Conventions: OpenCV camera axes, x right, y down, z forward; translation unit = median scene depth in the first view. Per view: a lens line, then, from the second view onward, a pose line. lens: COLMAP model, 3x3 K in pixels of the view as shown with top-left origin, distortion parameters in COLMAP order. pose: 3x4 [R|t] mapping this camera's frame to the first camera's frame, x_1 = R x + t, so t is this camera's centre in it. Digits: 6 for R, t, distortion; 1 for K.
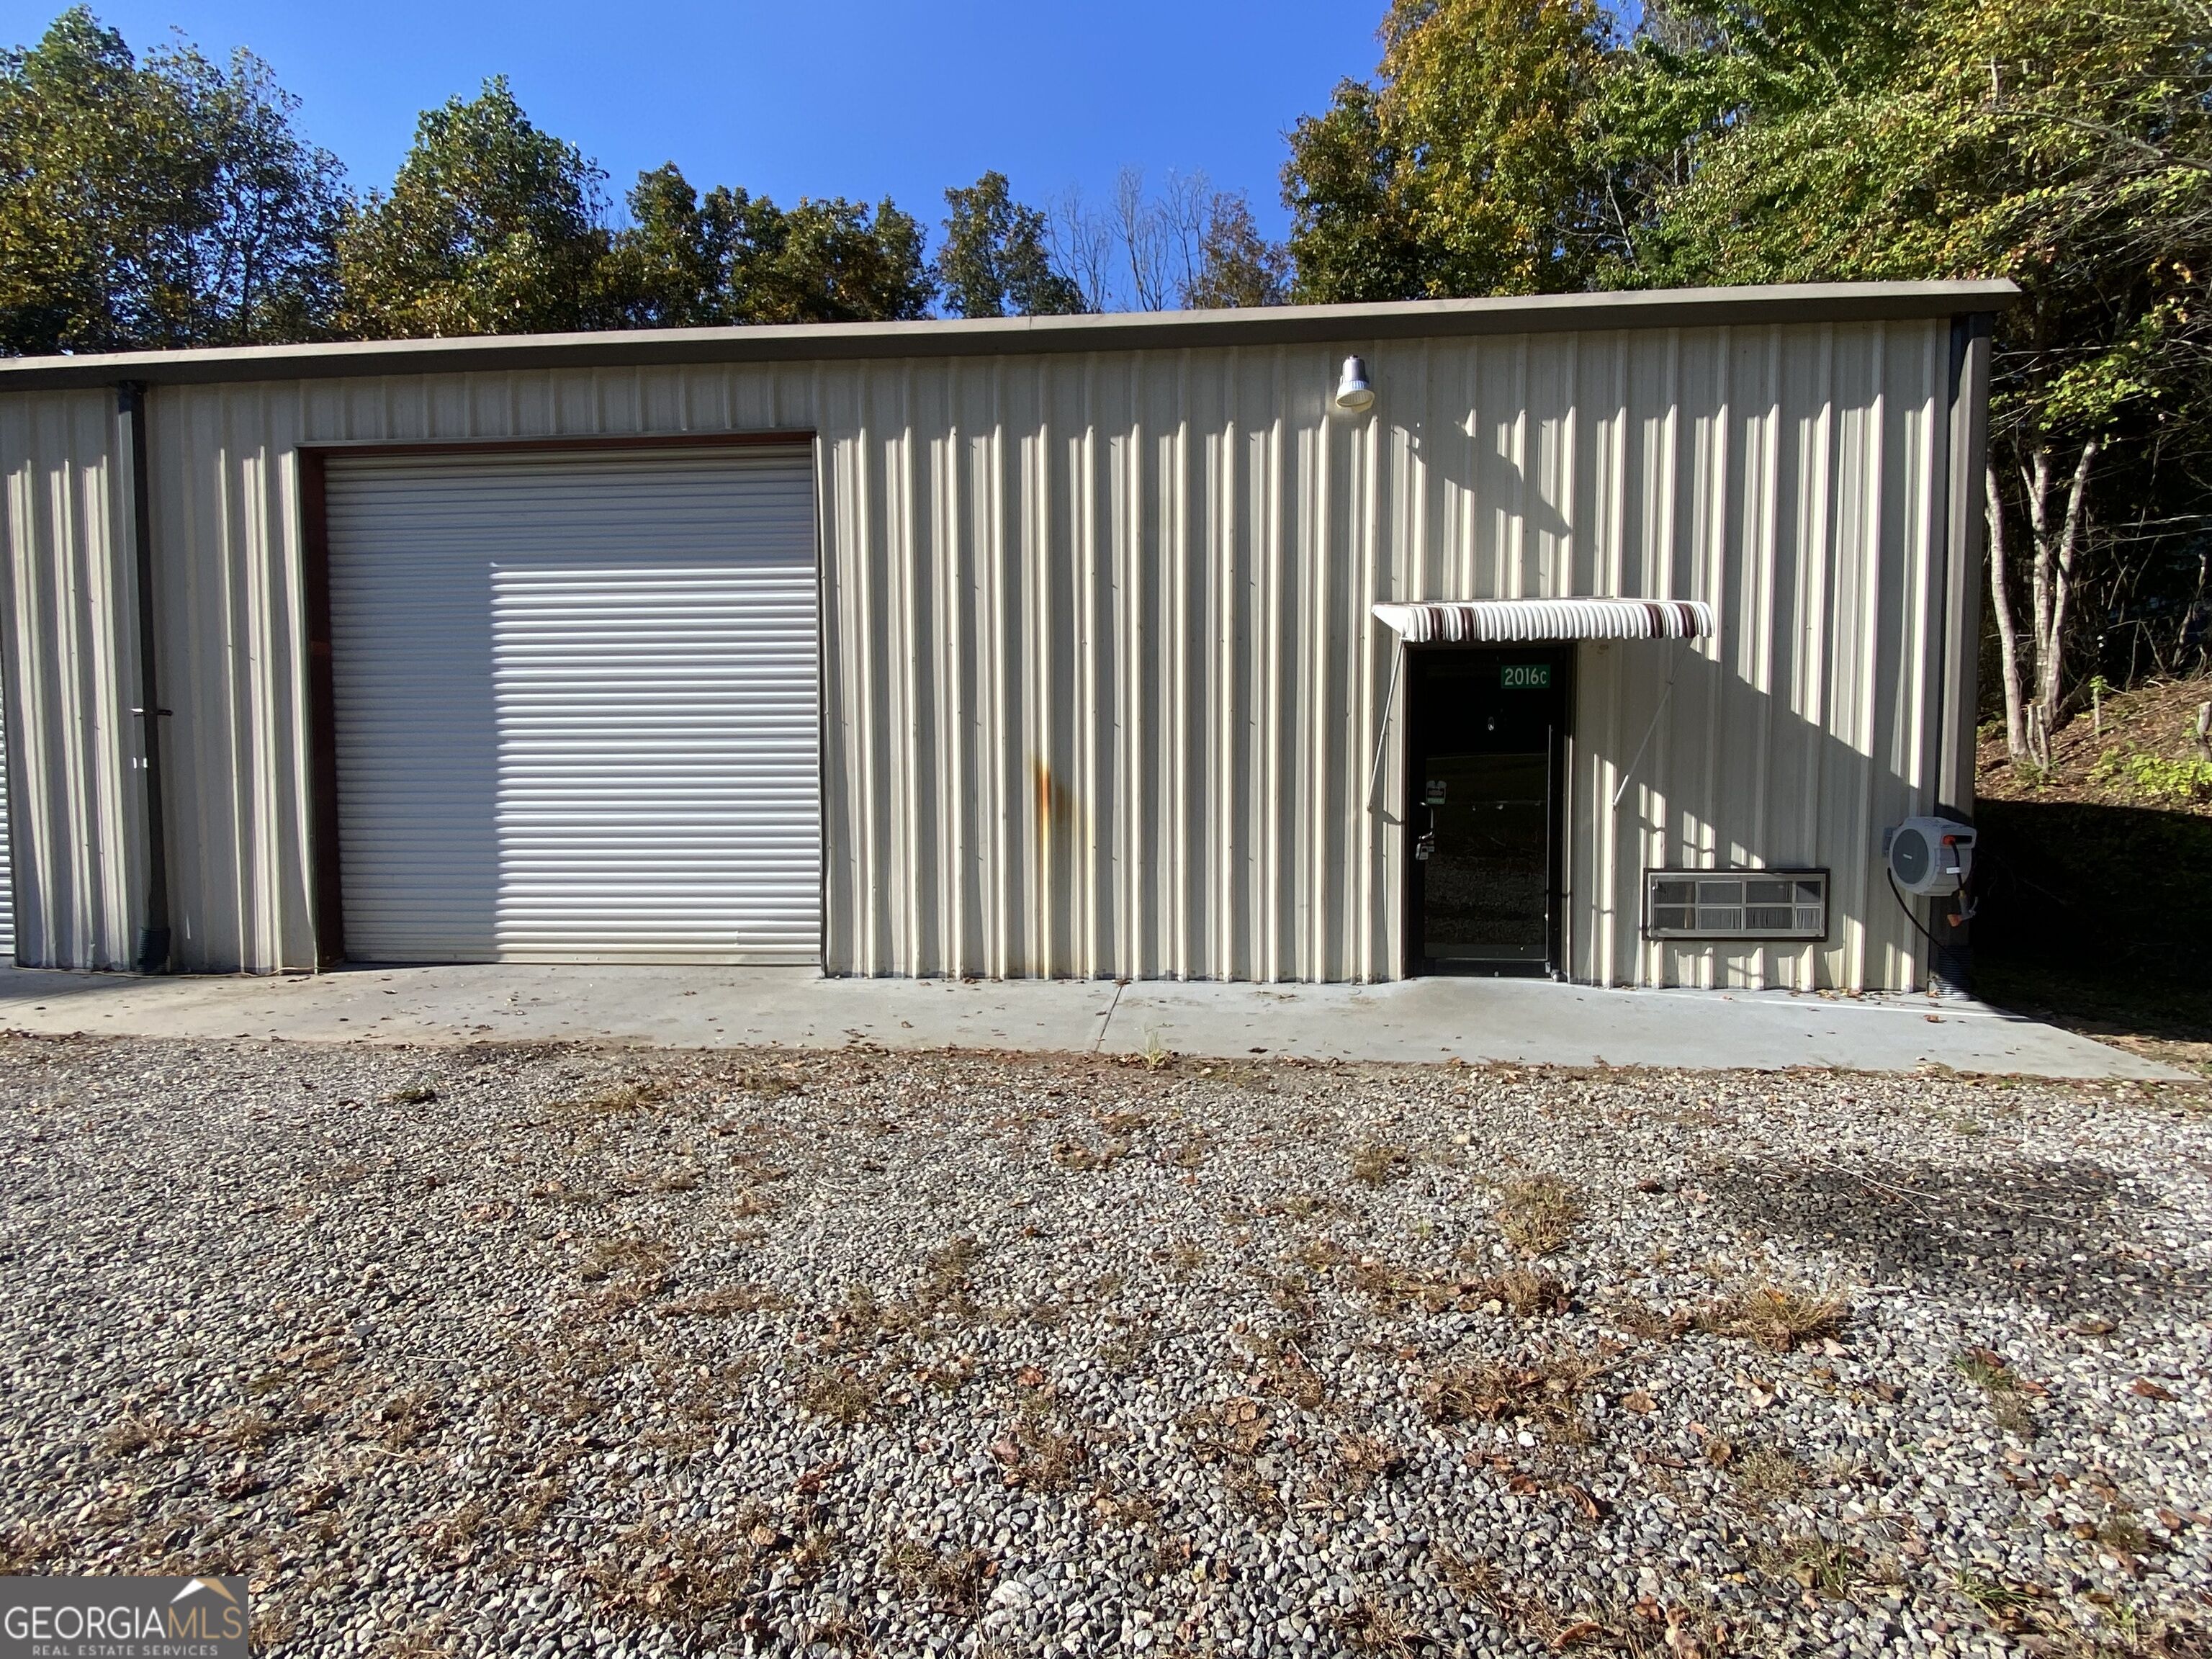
lens RADIAL K [[921.5, 0, 1171.7], [0, 921.5, 827.9], [0, 0, 1]] dist [0.013186, -0.000028]
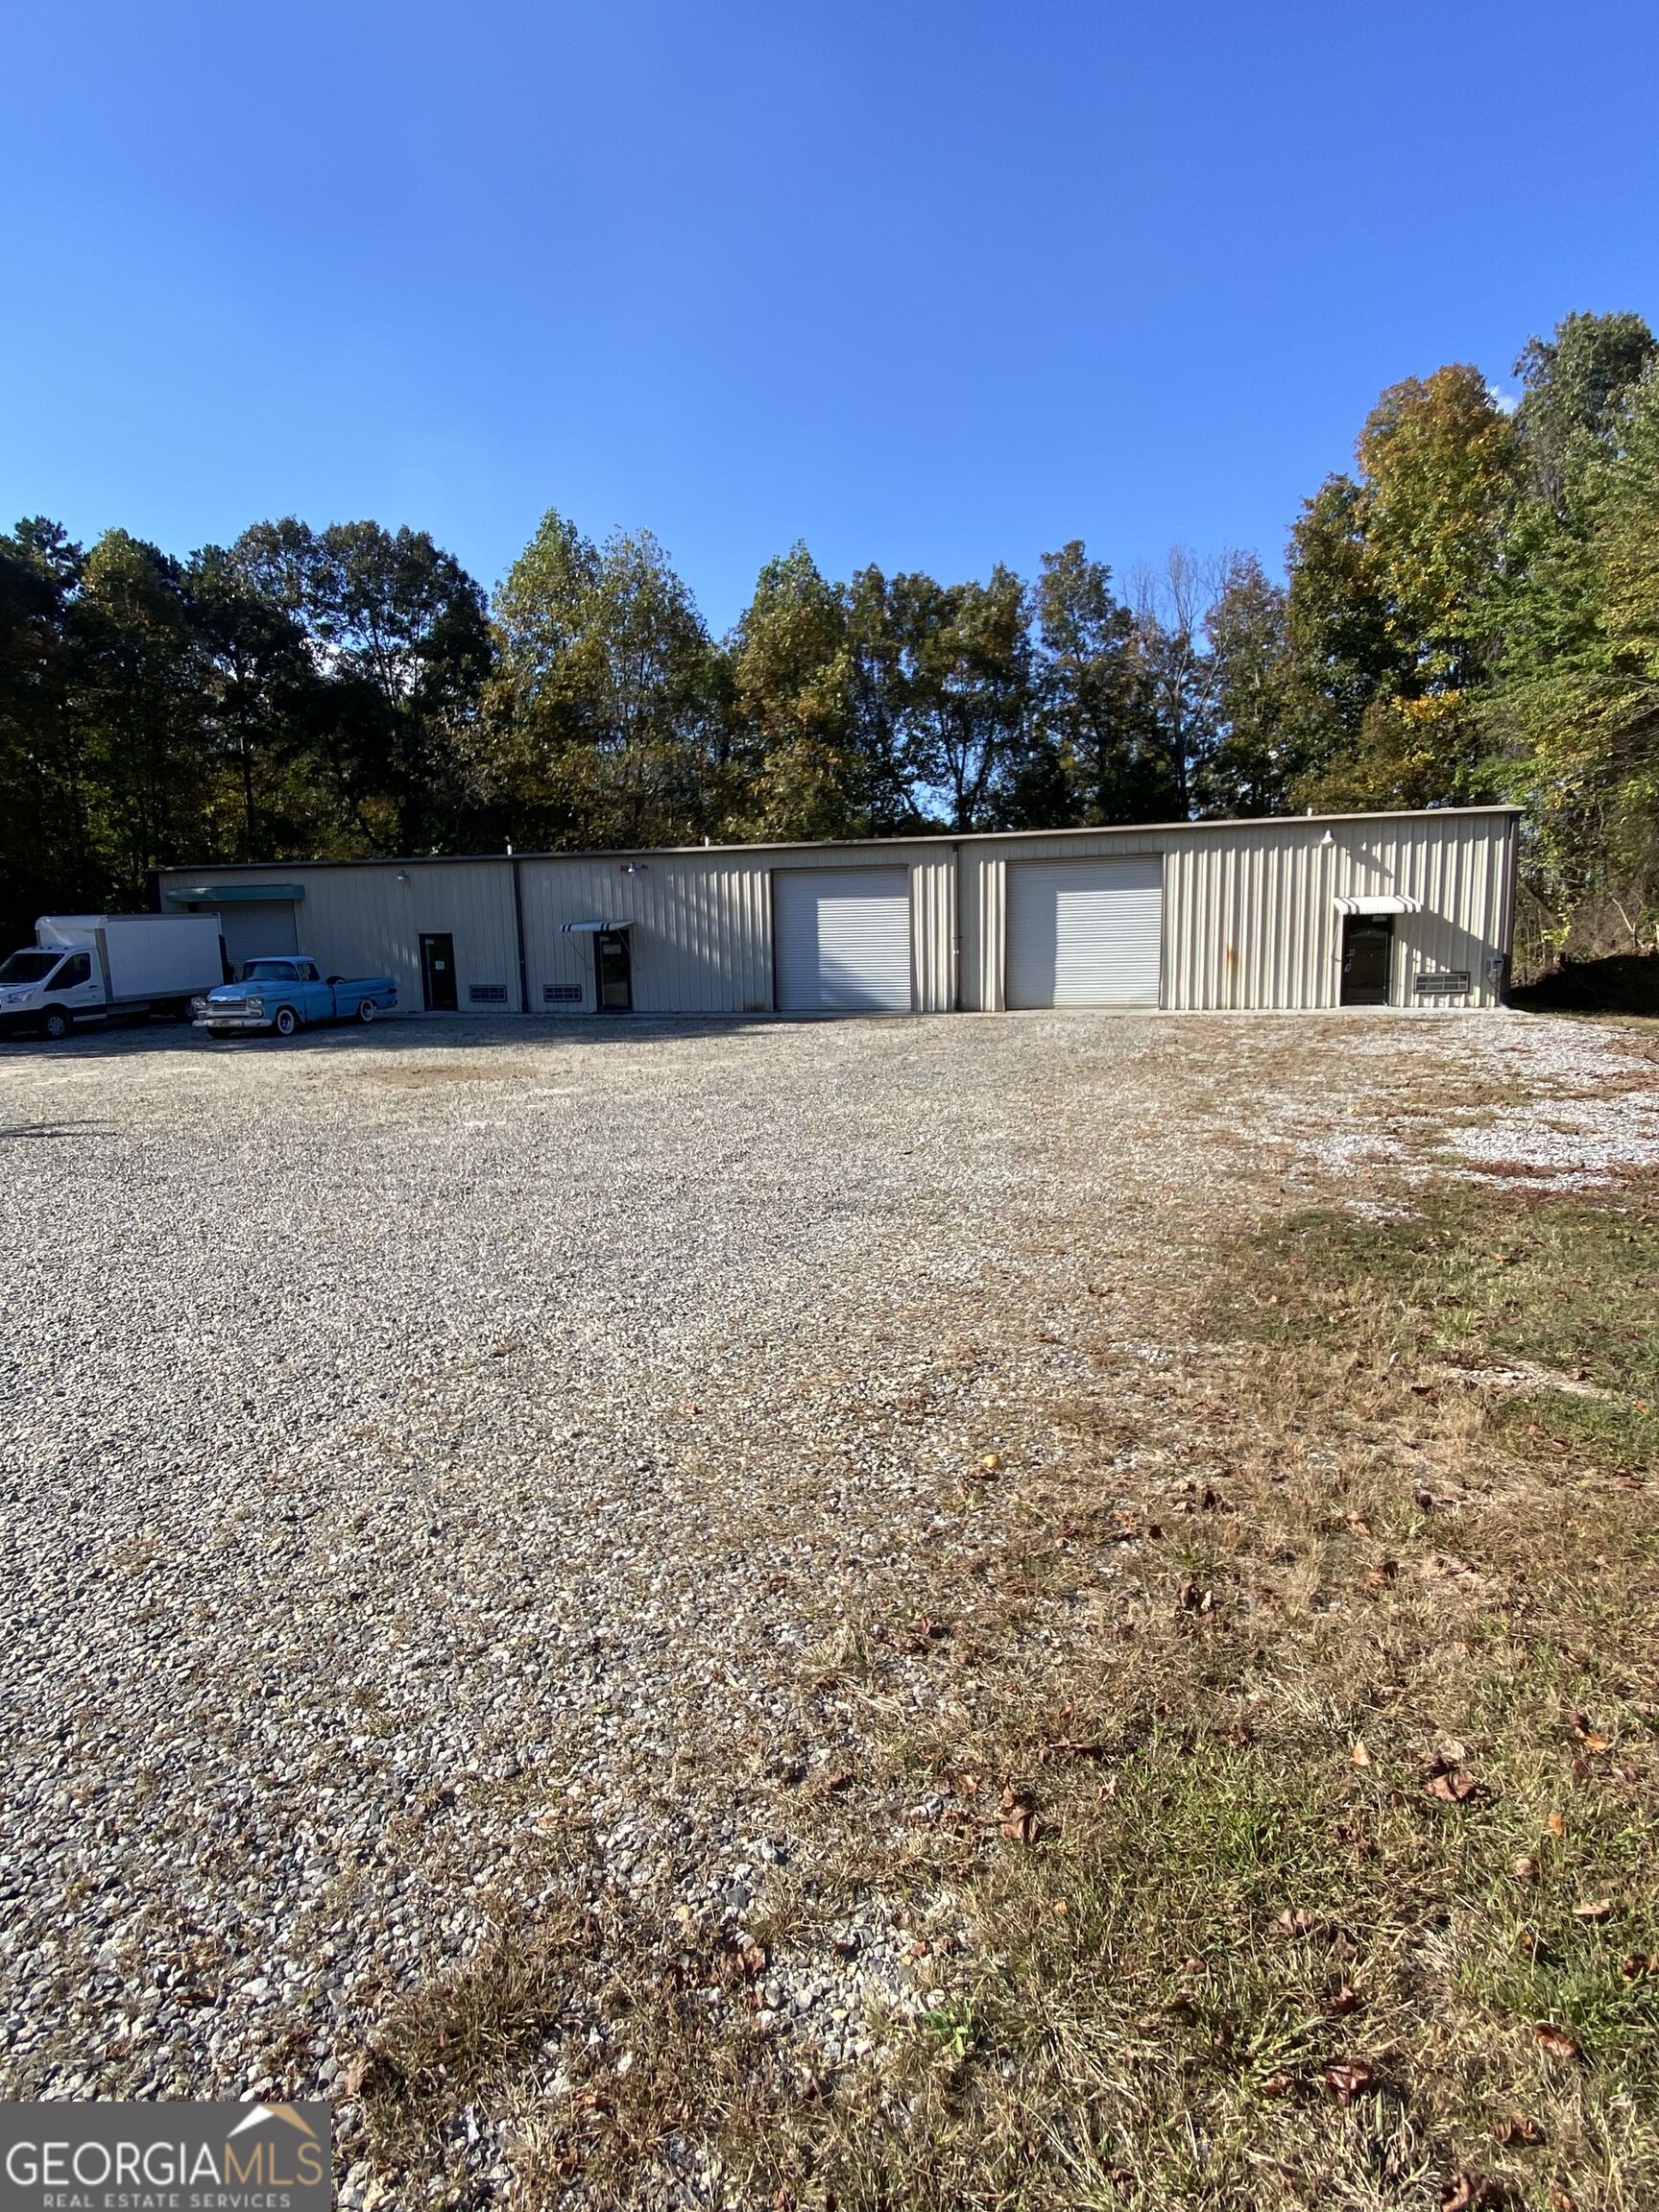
lens RADIAL K [[1167.4, 0, 829.5], [0, 1167.4, 1106.0], [0, 0, 1]] dist [0.042759, -0.058831]
pose [[0.979716, 0.011338, -0.200071, -0.732119], [0.001978, 0.997802, 0.066232, 0.237190], [0.200382, -0.065285, 0.977540, -3.679842]]
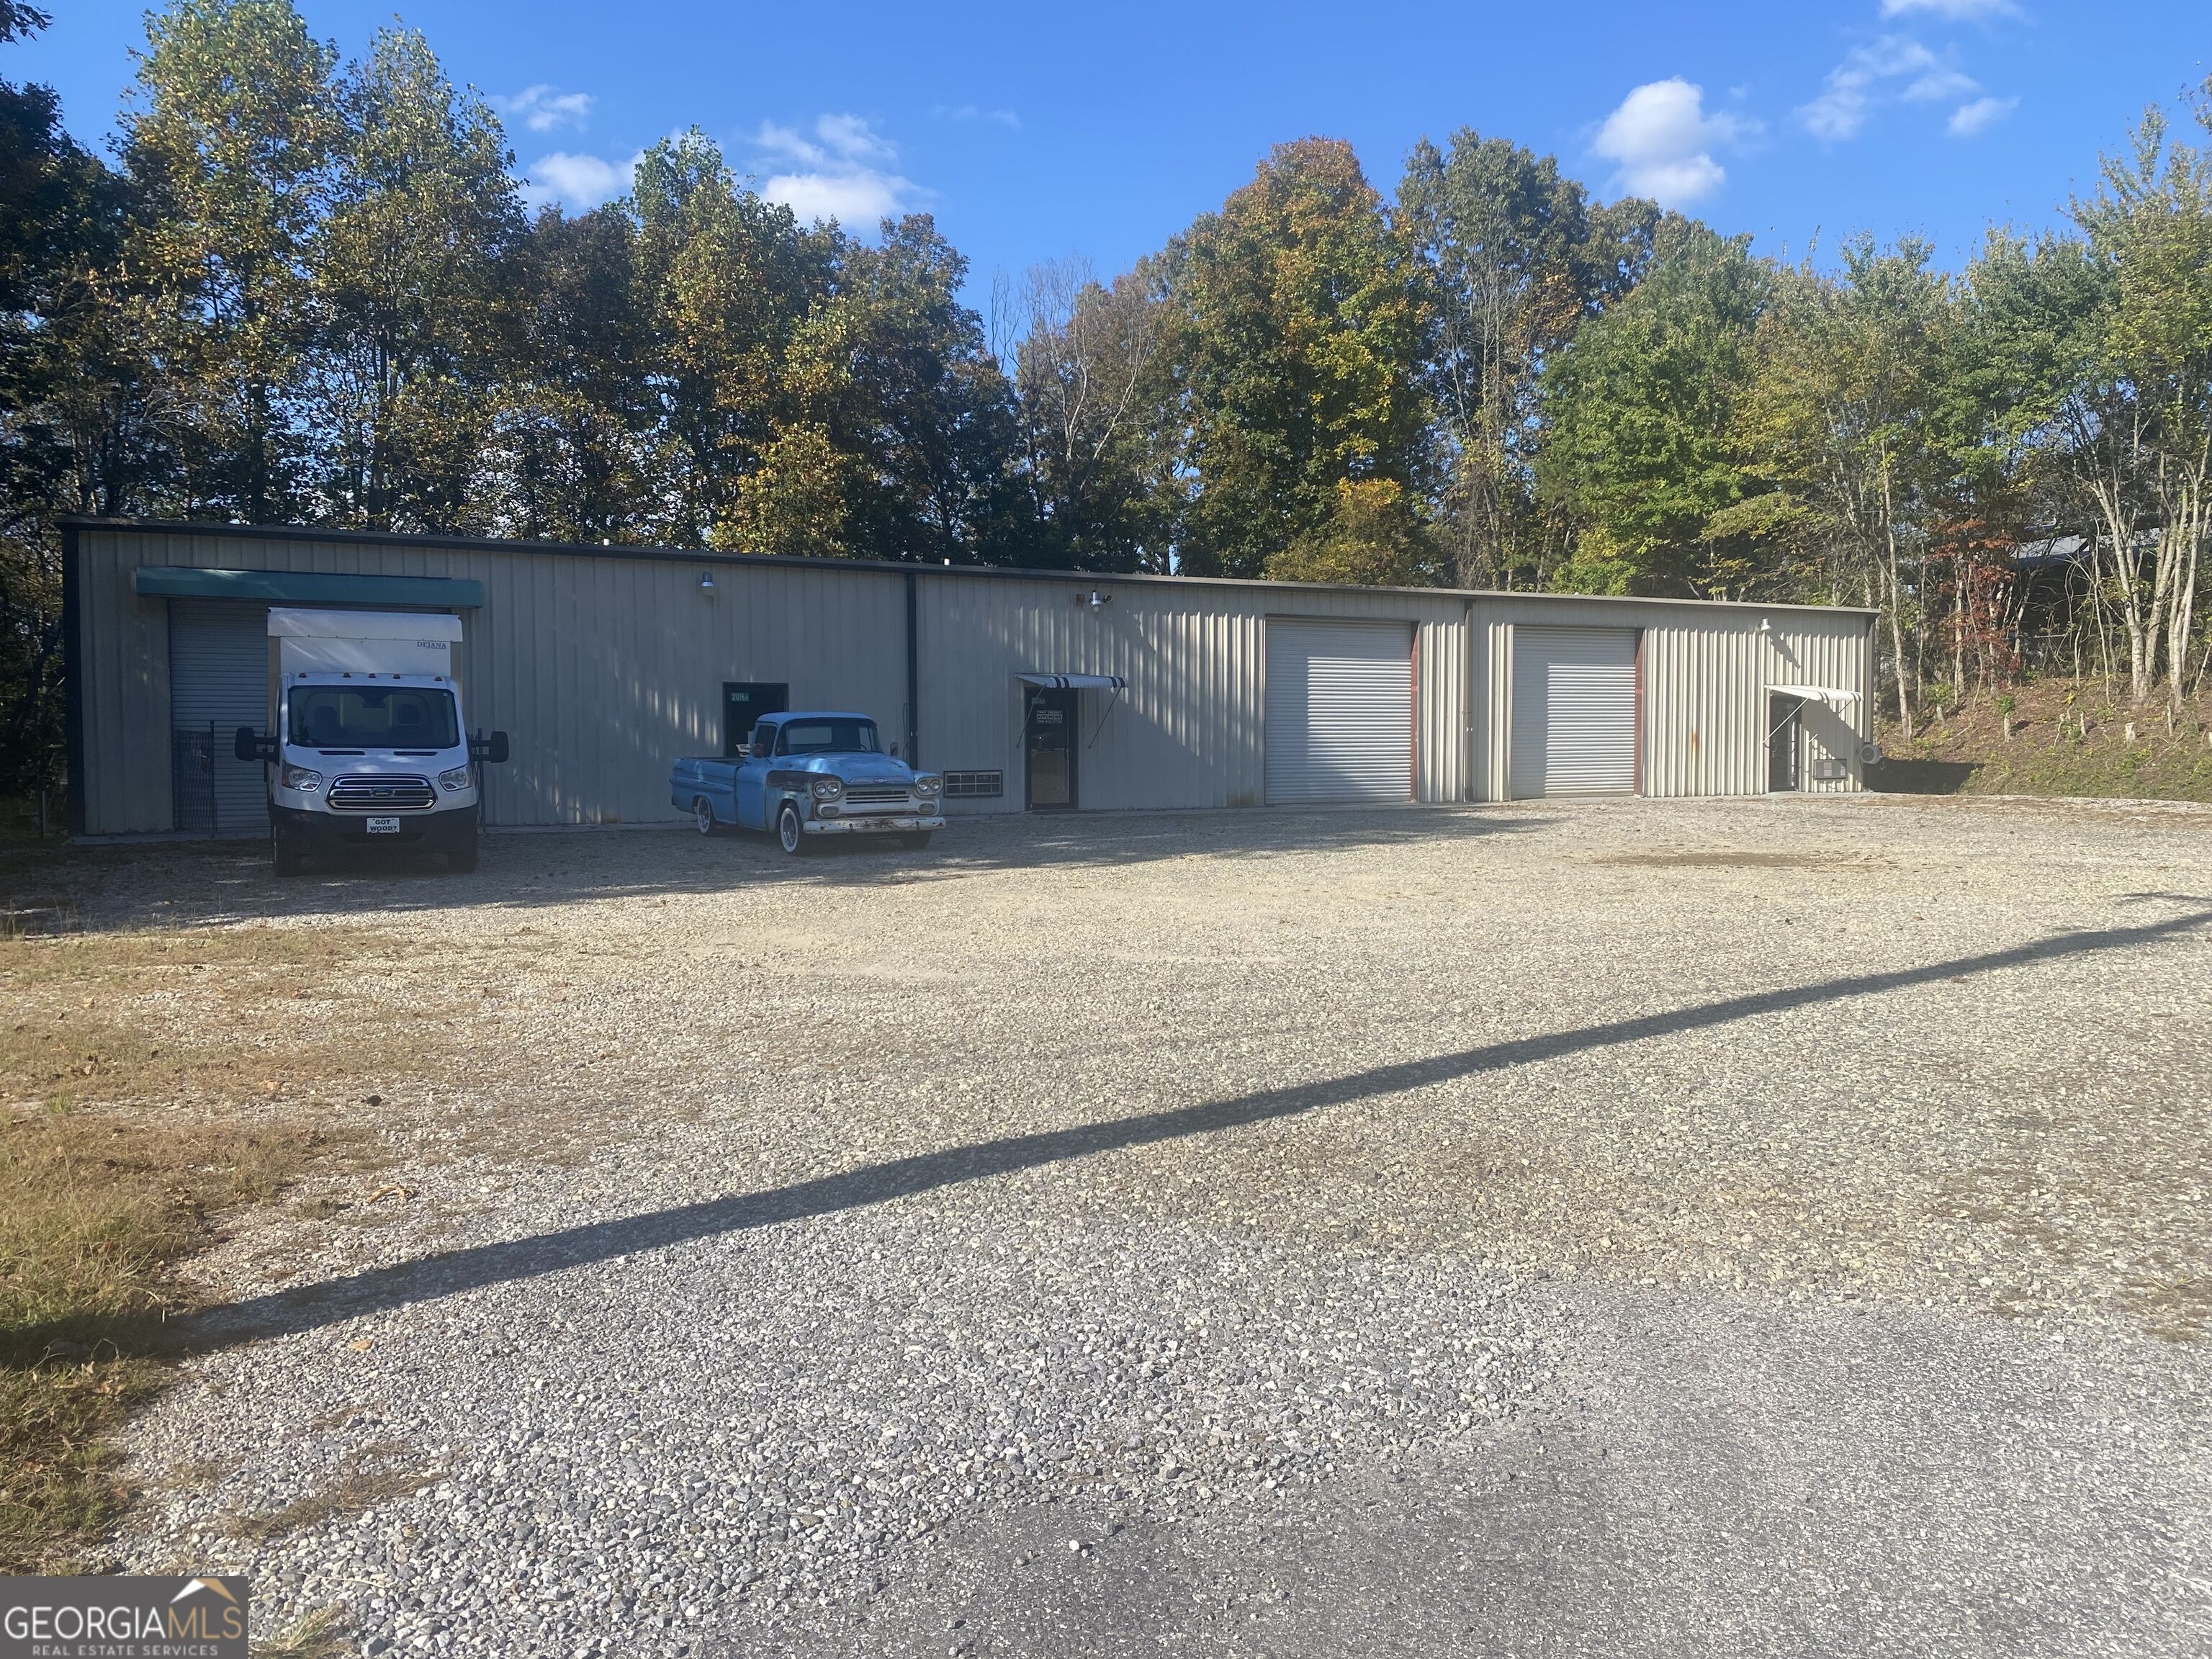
lens RADIAL K [[1655.6, 0, 1106.0], [0, 1655.6, 829.5], [0, 0, 1]] dist [0.005039, 0.000925]
pose [[0.852020, -0.026249, 0.522850, -5.053627], [0.040059, 0.999083, -0.015121, 0.291404], [-0.521974, 0.033829, 0.852290, -2.944980]]
